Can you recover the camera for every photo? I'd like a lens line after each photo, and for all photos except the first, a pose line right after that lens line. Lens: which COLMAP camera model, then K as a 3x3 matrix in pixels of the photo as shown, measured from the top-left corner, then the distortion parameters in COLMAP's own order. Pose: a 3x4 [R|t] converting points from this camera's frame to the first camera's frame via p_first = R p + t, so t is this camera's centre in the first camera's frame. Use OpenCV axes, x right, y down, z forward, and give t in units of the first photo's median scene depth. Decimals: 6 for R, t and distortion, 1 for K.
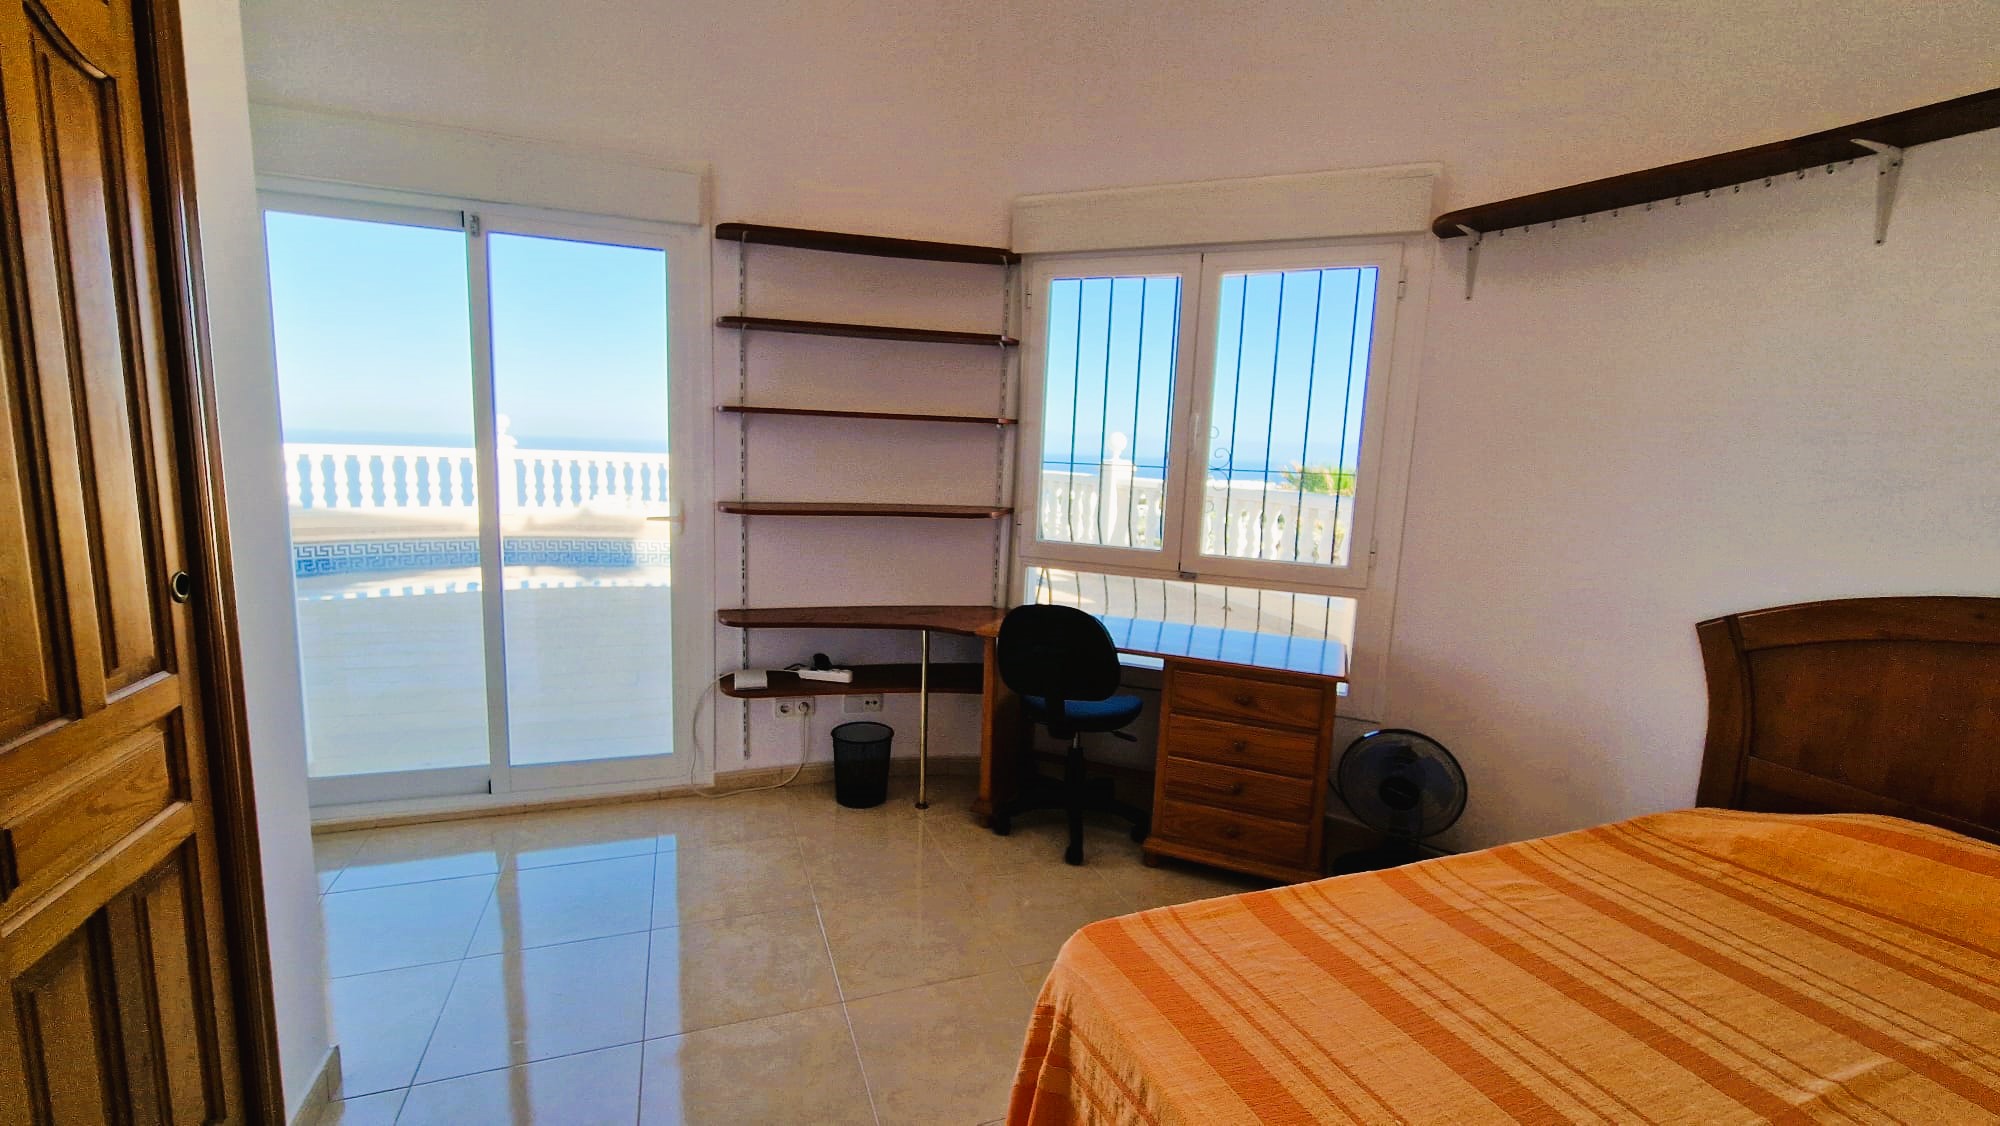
lens RADIAL K [[801.5, 0, 1000.0], [0, 801.5, 563.0], [0, 0, 1]] dist [-0.001591, -0.000145]
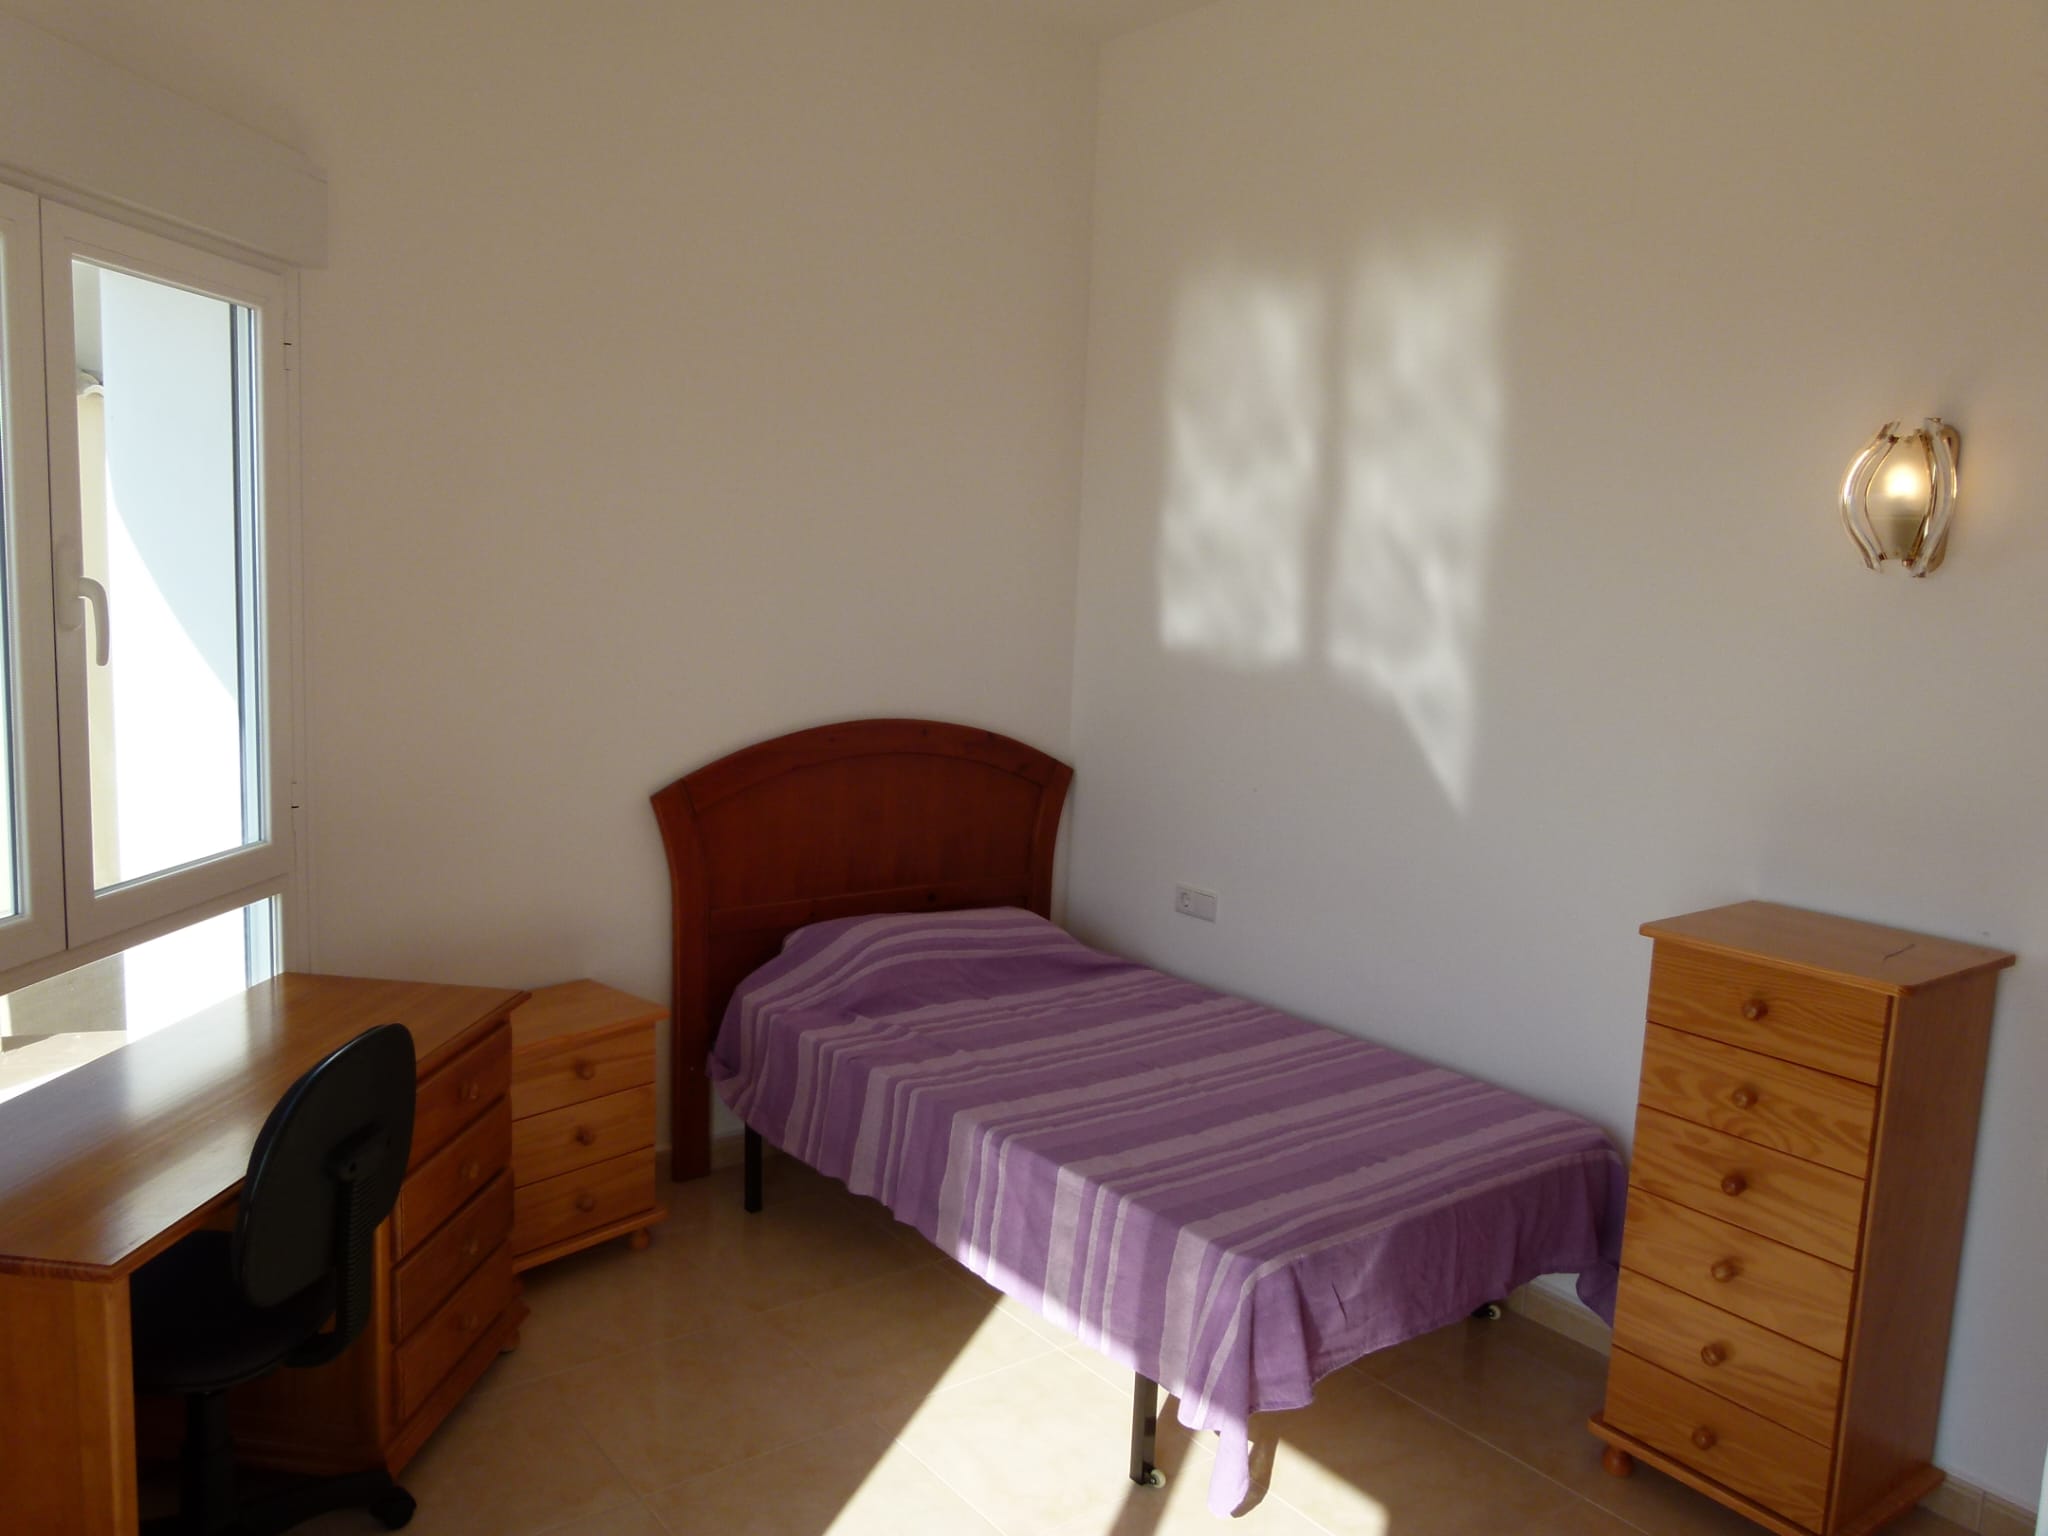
lens RADIAL K [[1548.3, 0, 991.0], [0, 1548.3, 765.6], [0, 0, 1]] dist [0.001417, 0.000557]
pose [[-0.270024, -0.176755, 0.946491, -0.760270], [0.081882, 0.975230, 0.205482, -0.237515], [-0.959366, 0.132986, -0.248862, 0.813971]]
